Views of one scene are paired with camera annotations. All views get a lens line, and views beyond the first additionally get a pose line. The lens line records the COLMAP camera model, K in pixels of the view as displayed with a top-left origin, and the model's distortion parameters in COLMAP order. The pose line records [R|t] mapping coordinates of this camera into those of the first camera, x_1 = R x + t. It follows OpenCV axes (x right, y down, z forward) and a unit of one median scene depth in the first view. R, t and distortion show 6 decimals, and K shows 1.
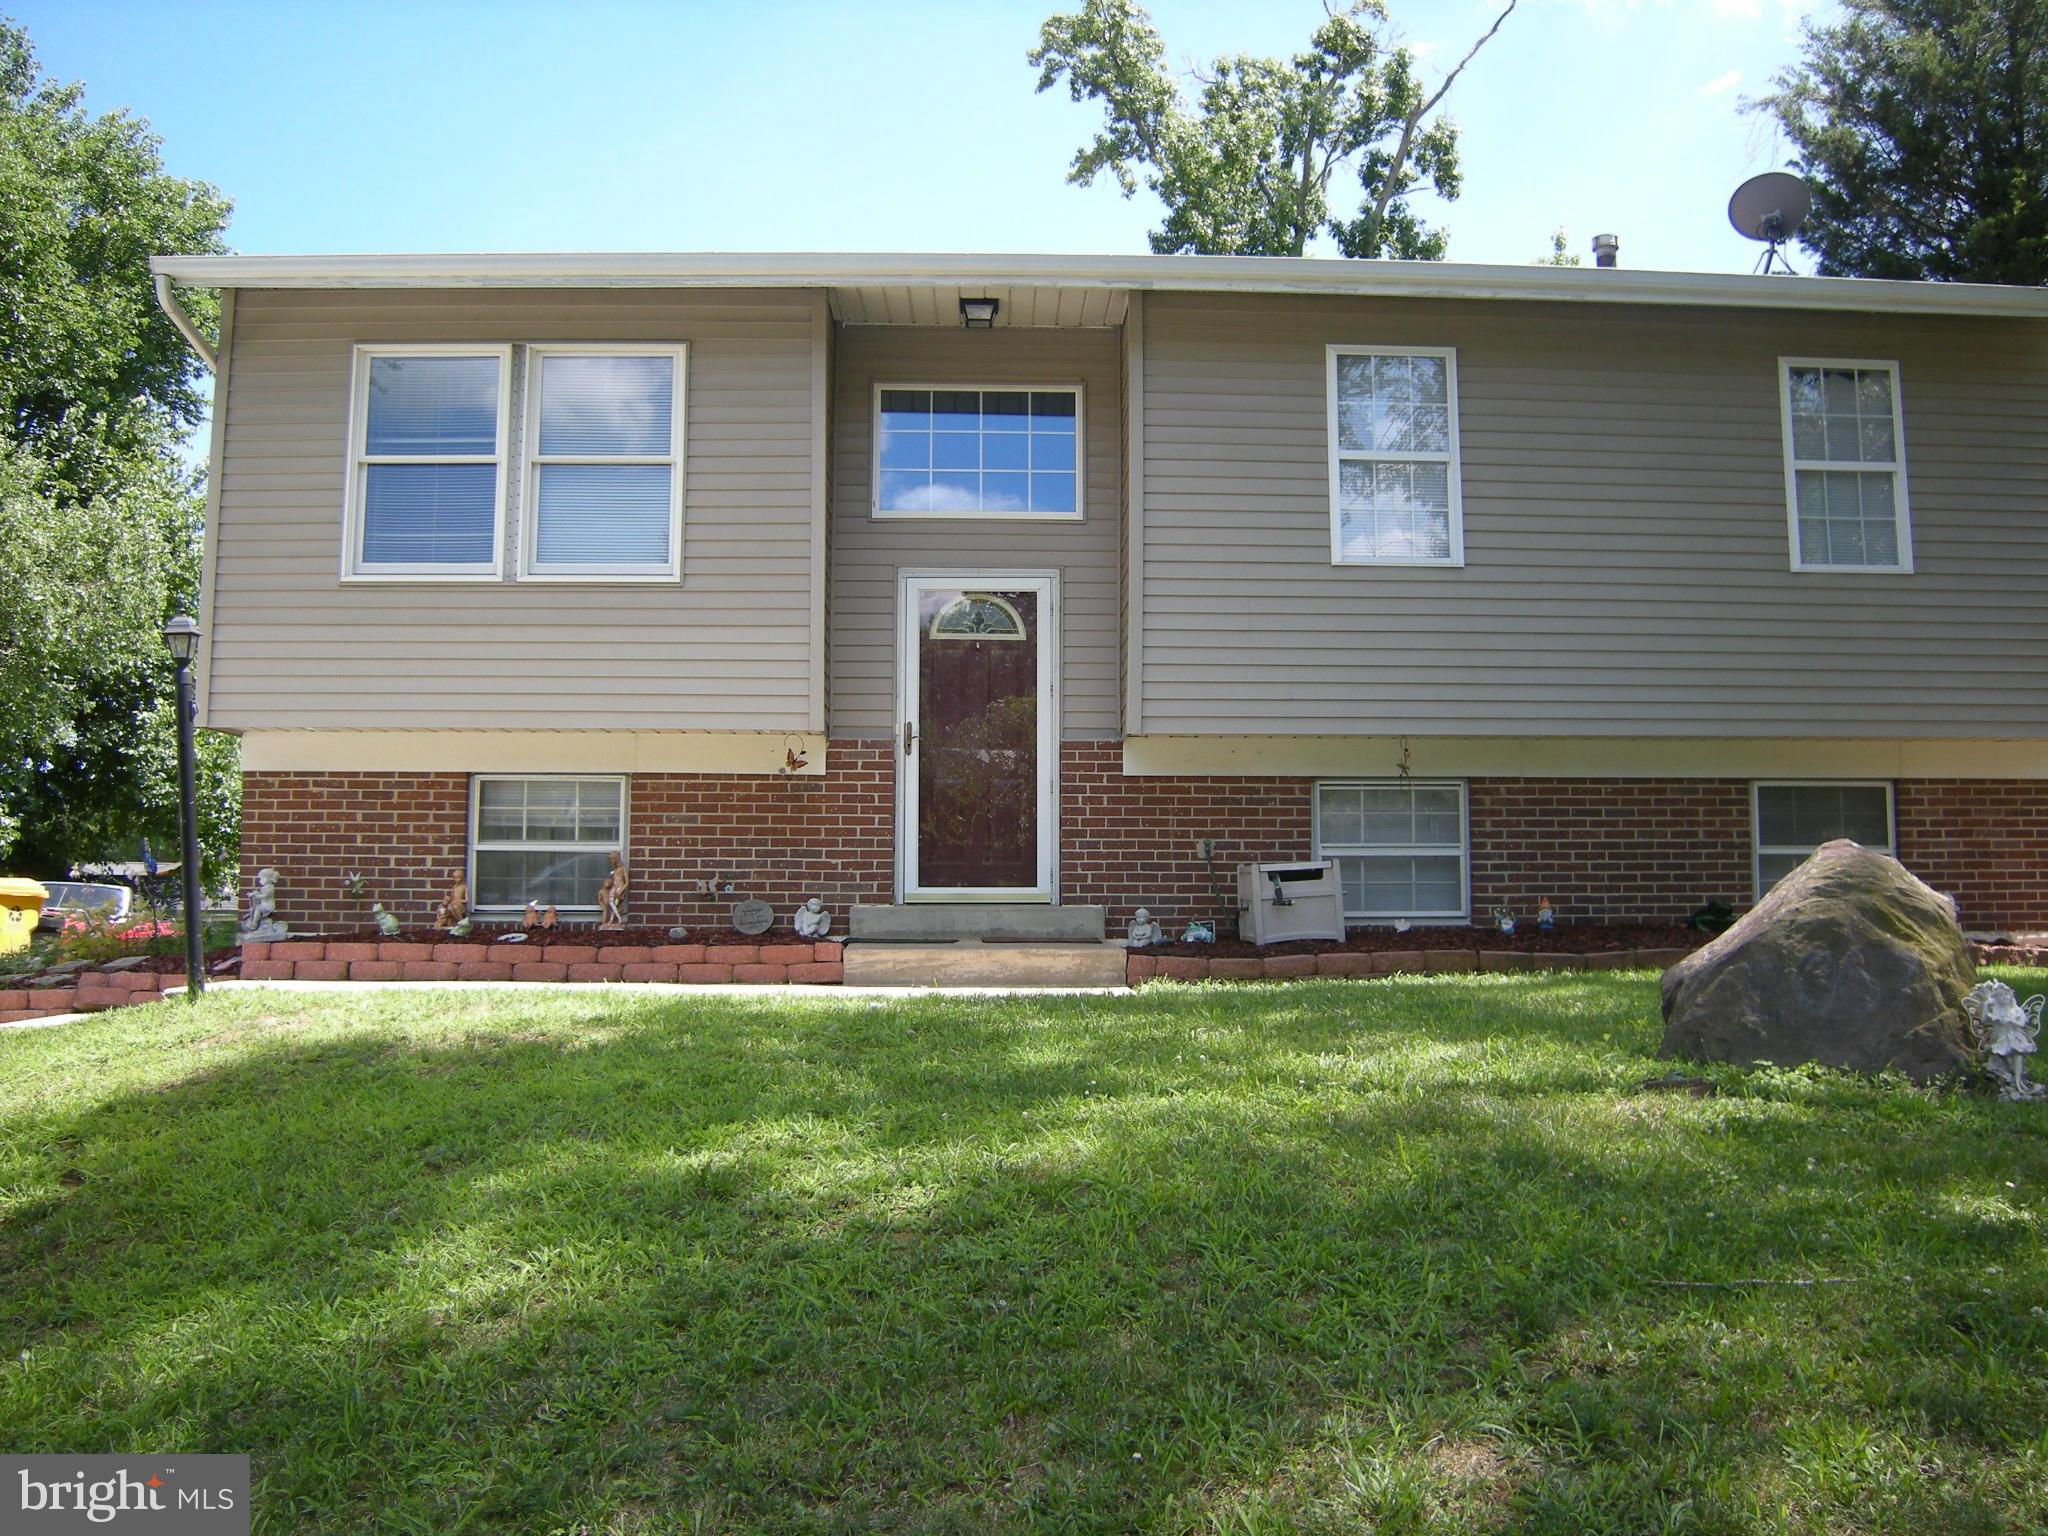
lens RADIAL K [[1715.3, 0, 1013.5], [0, 1715.3, 748.7], [0, 0, 1]] dist [-0.114064, 0.042201]
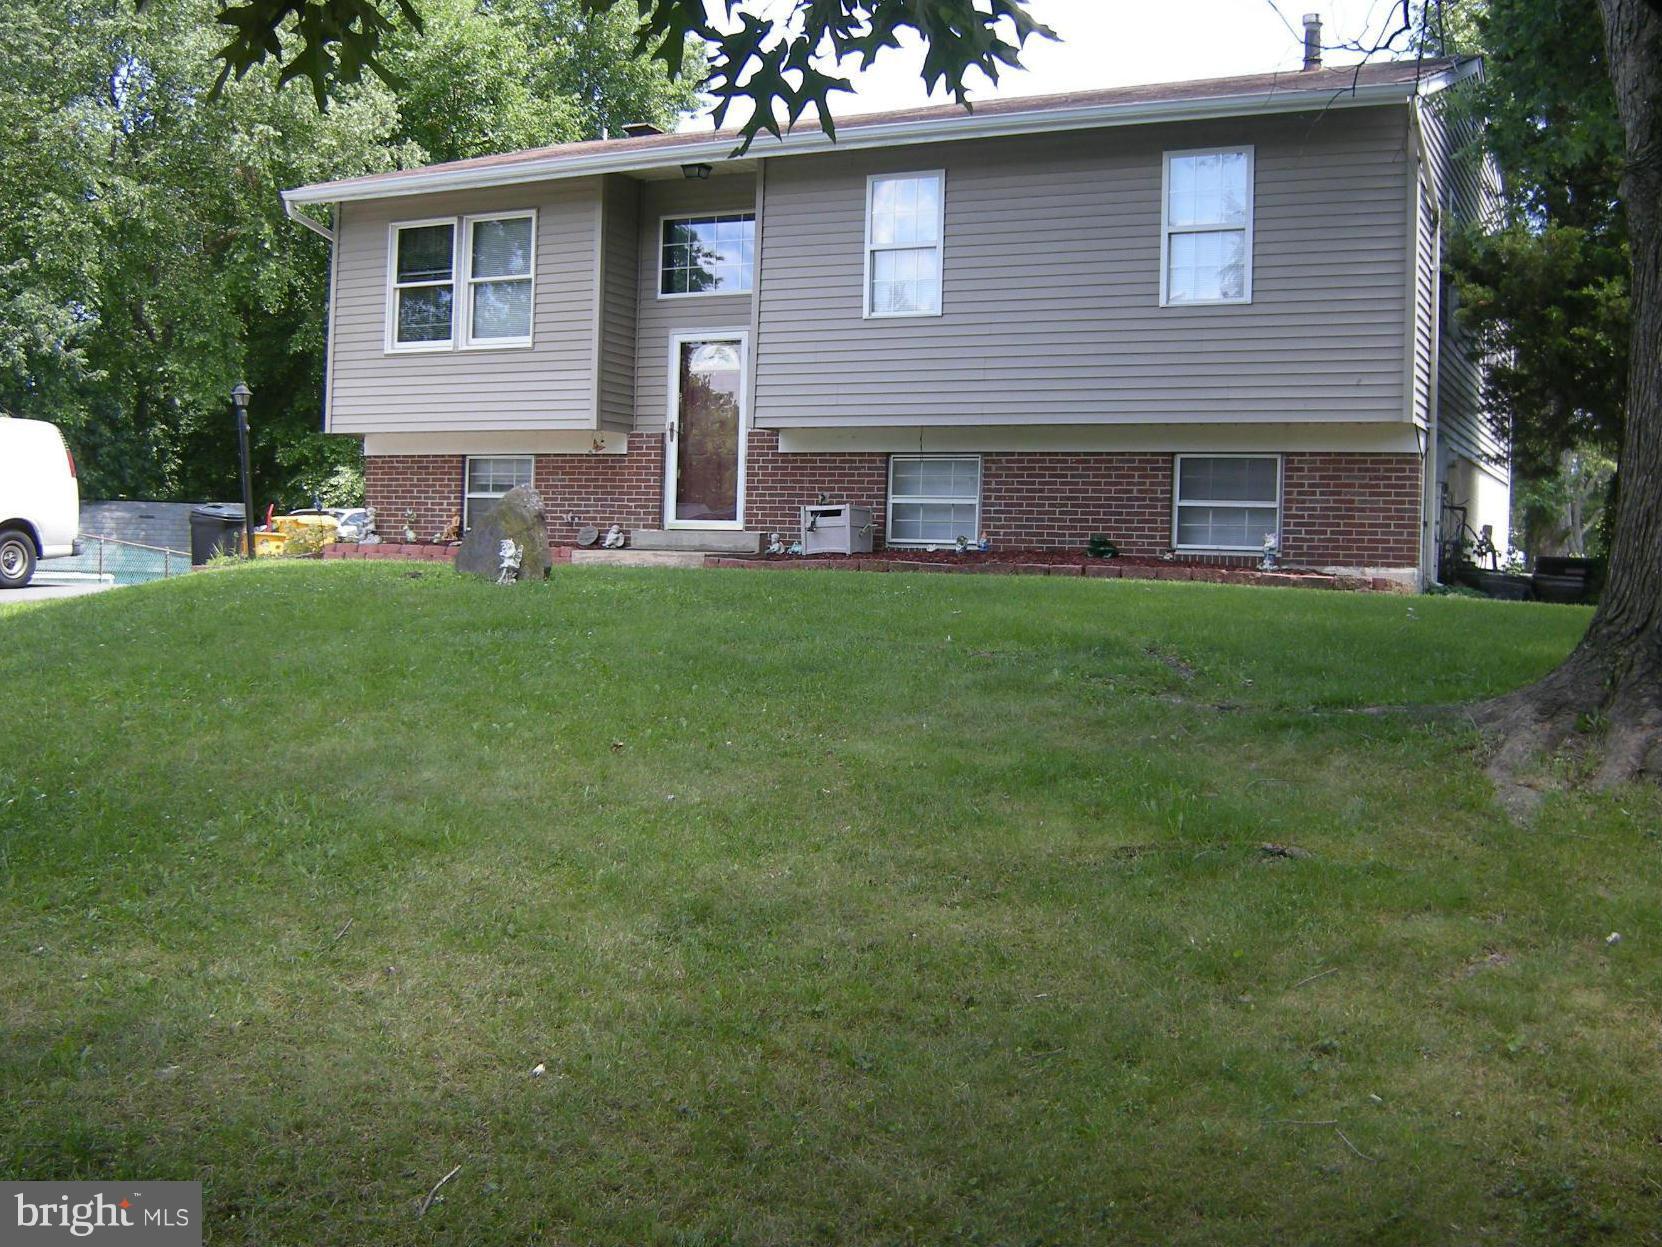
lens RADIAL K [[1713.5, 0, 829.4], [0, 1713.5, 612.2], [0, 0, 1]] dist [-0.108275, 0.000000]
pose [[0.874722, 0.037396, -0.483180, 0.897437], [0.016214, 0.994202, 0.106300, -0.005637], [0.484353, -0.100817, 0.869044, -0.403194]]
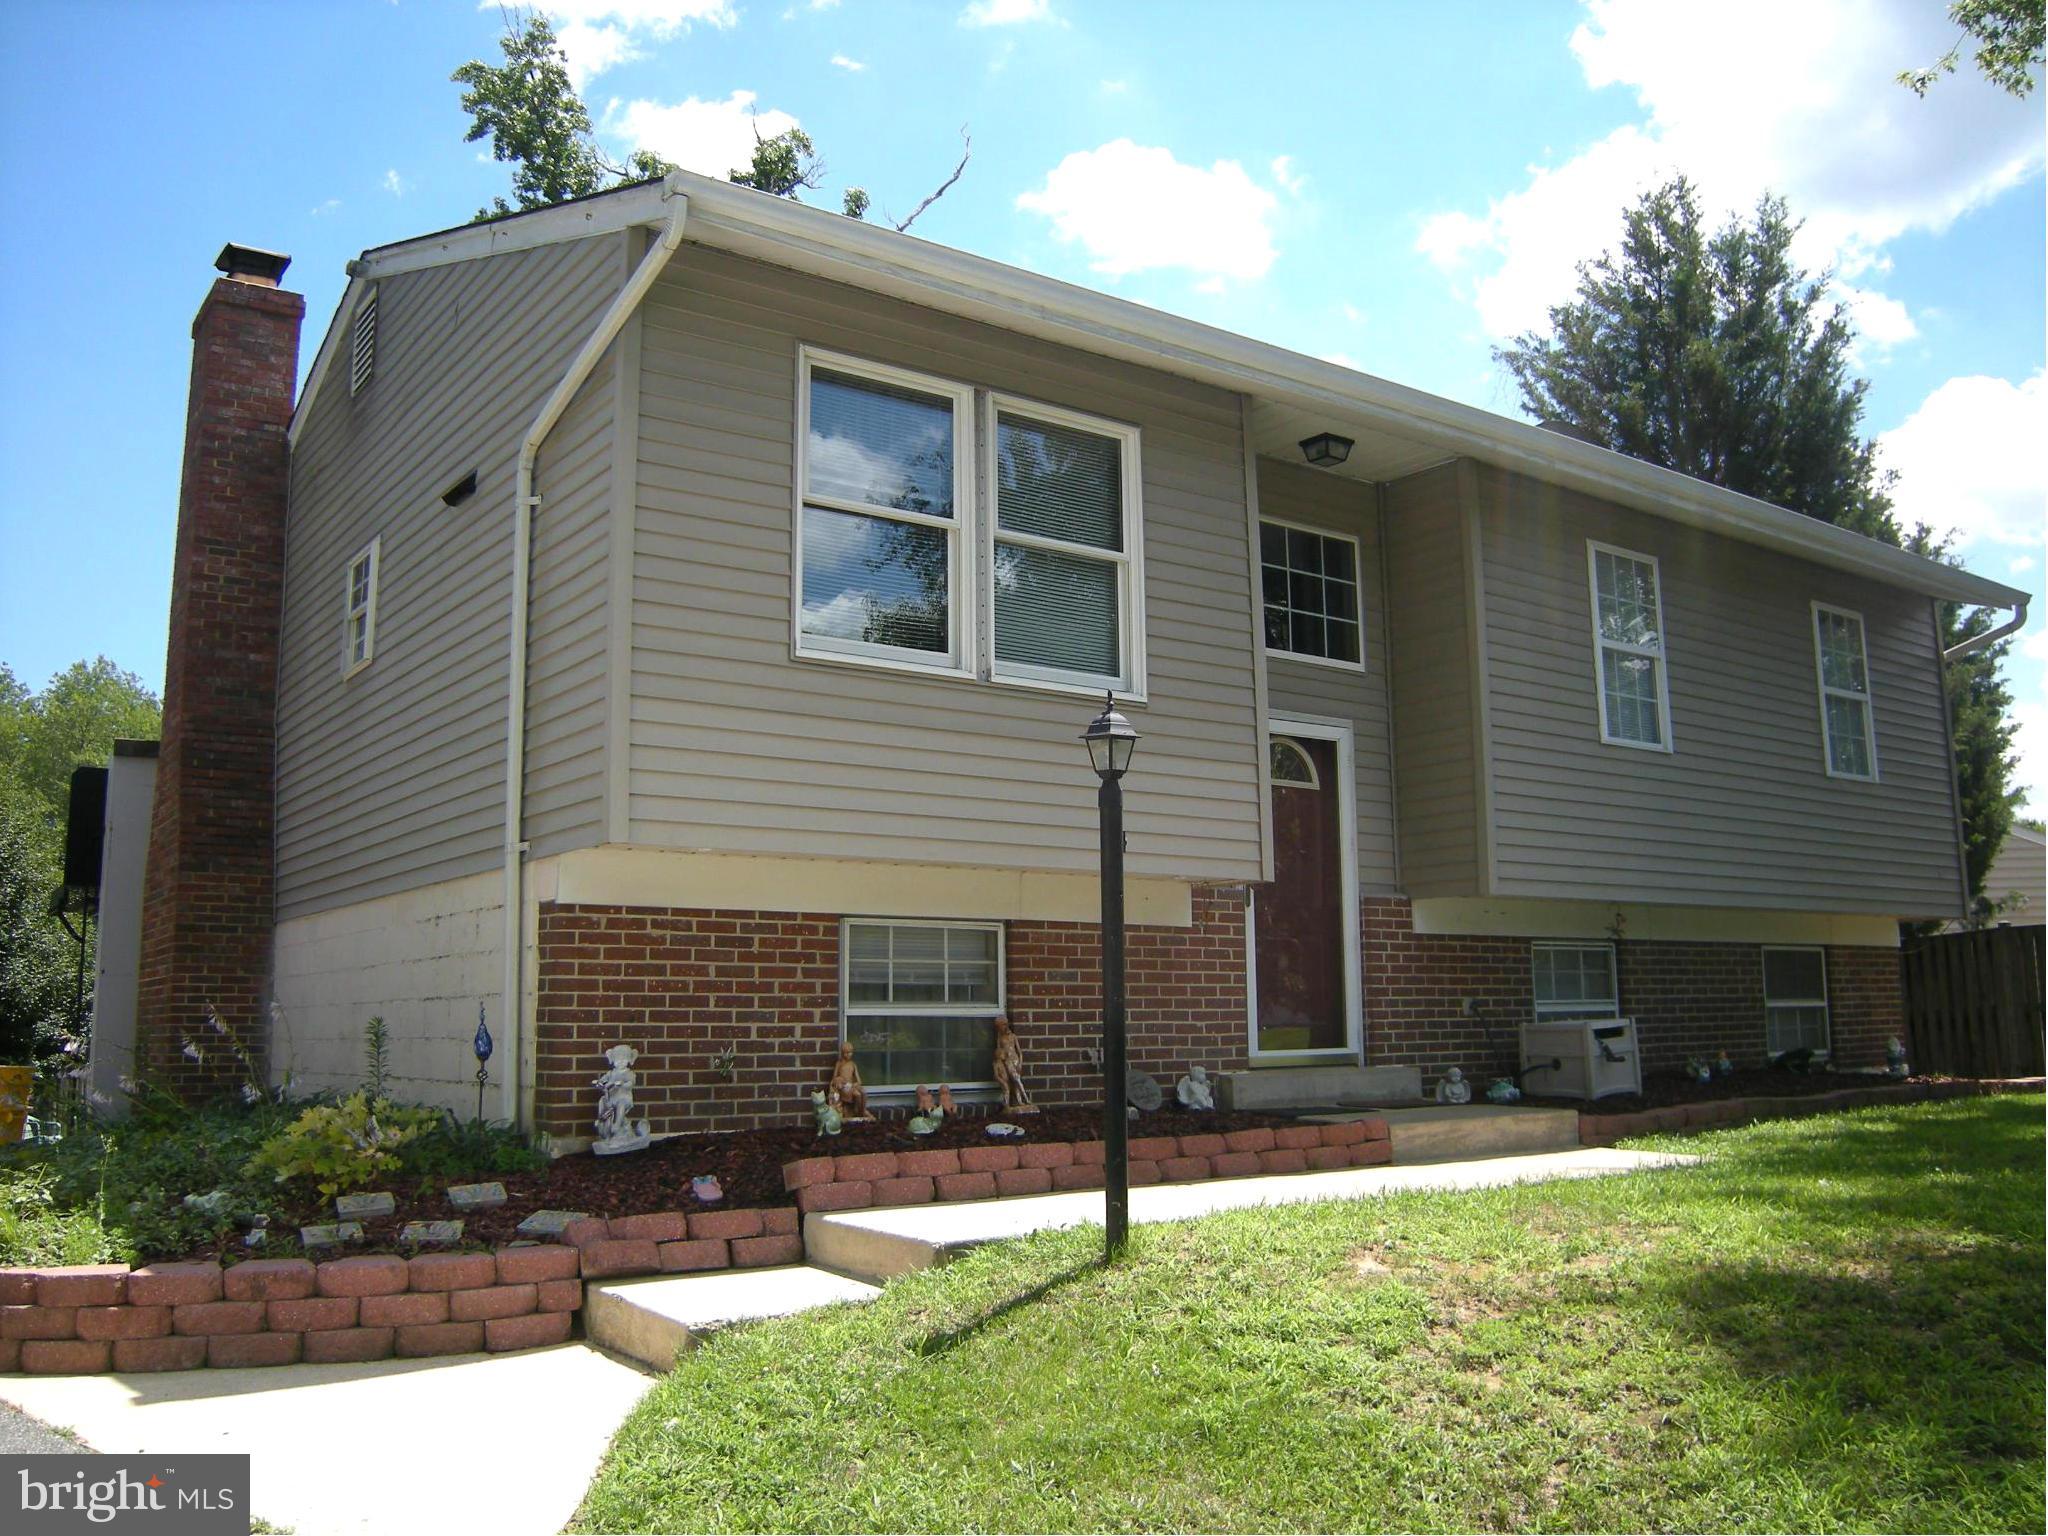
lens RADIAL K [[1715.3, 0, 1015.4], [0, 1715.3, 757.3], [0, 0, 1]] dist [-0.114064, 0.042201]
pose [[0.830573, 0.077082, 0.551549, -0.685883], [-0.042809, 0.996282, -0.074769, -0.002392], [-0.555262, 0.038490, 0.830785, 0.301521]]
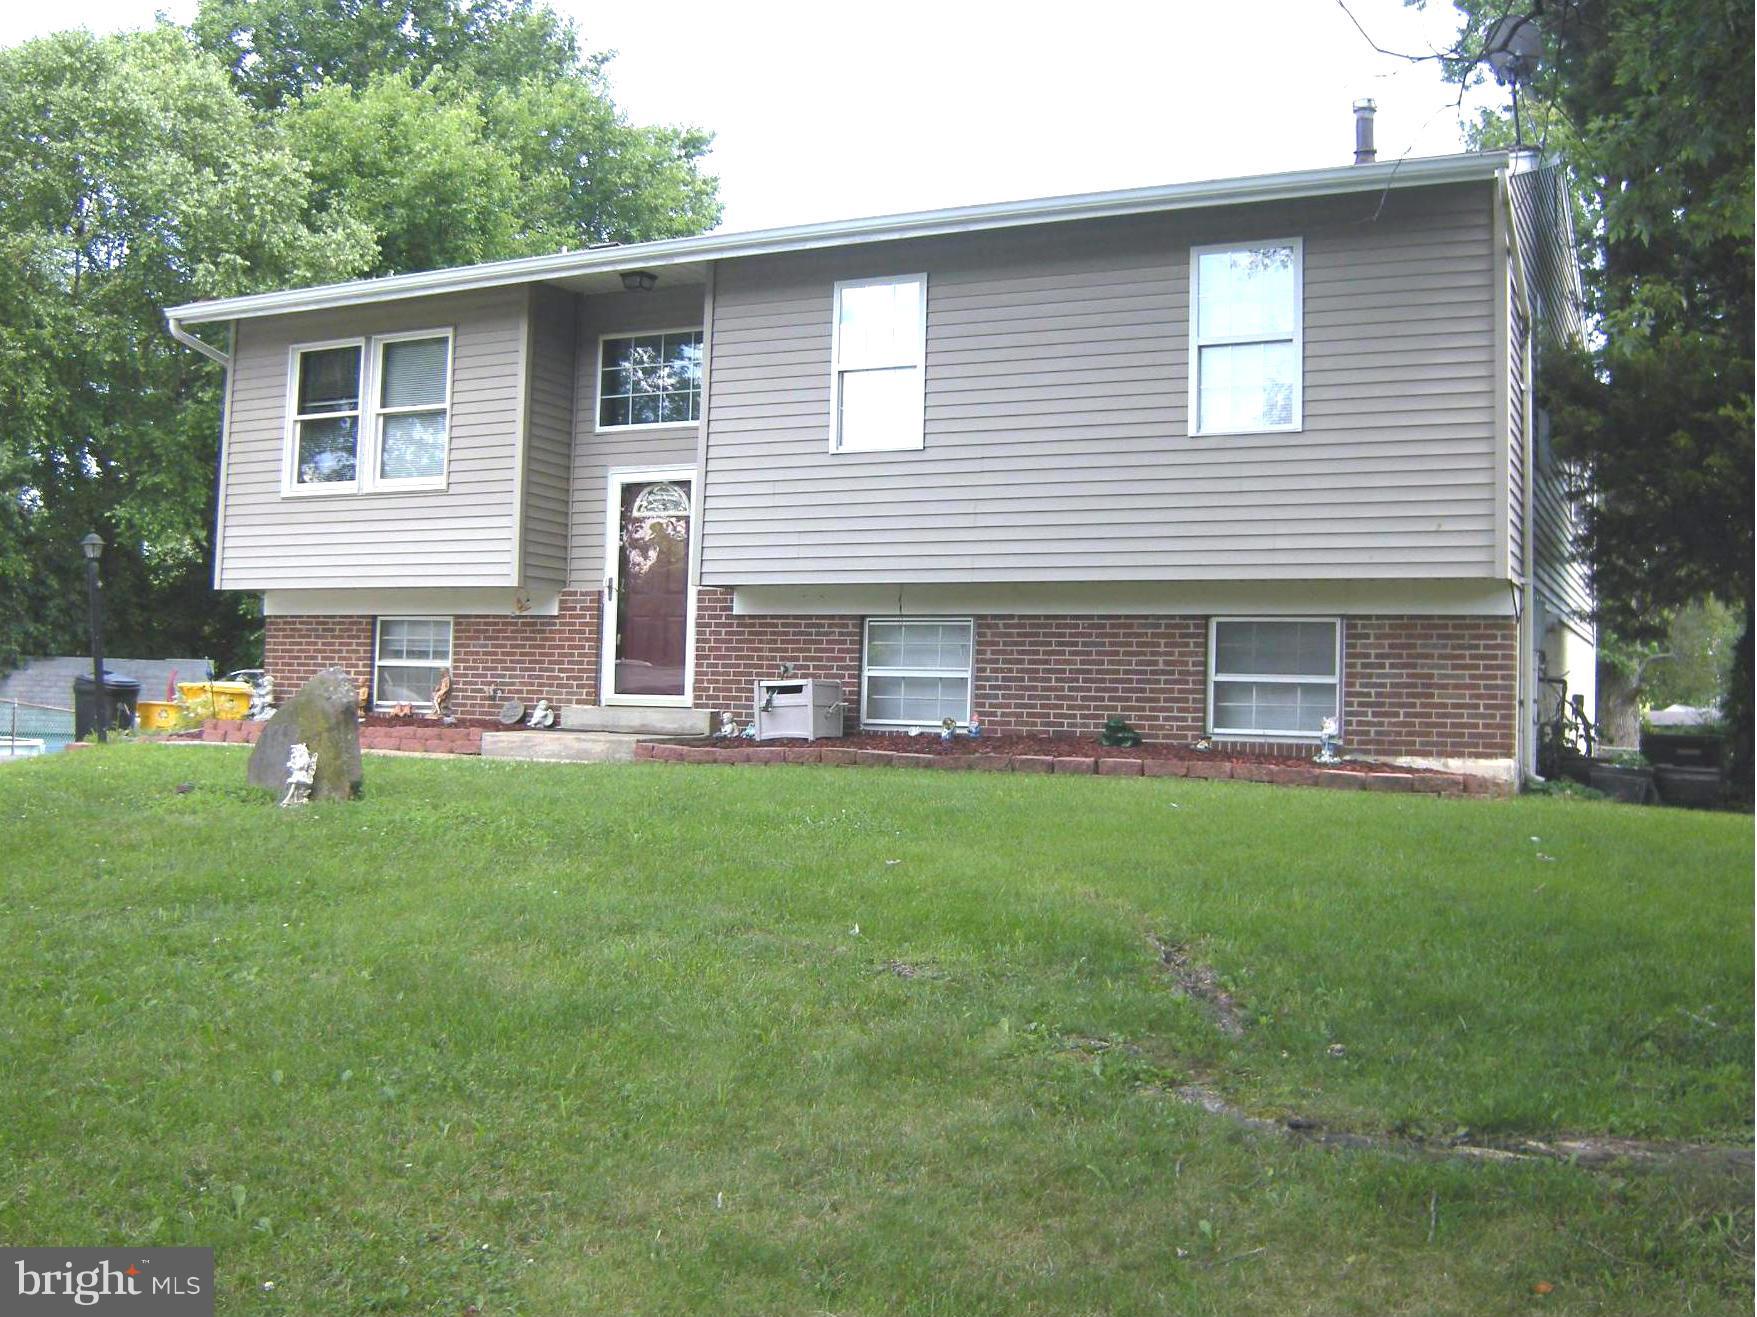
lens RADIAL K [[1708.2, 0, 878.0], [0, 1708.2, 643.5], [0, 0, 1]] dist [-0.104105, 0.000000]
pose [[0.877497, 0.003781, -0.479567, 0.811700], [0.017429, 0.999057, 0.039768, -0.013119], [0.479265, -0.043255, 0.876604, -0.127691]]
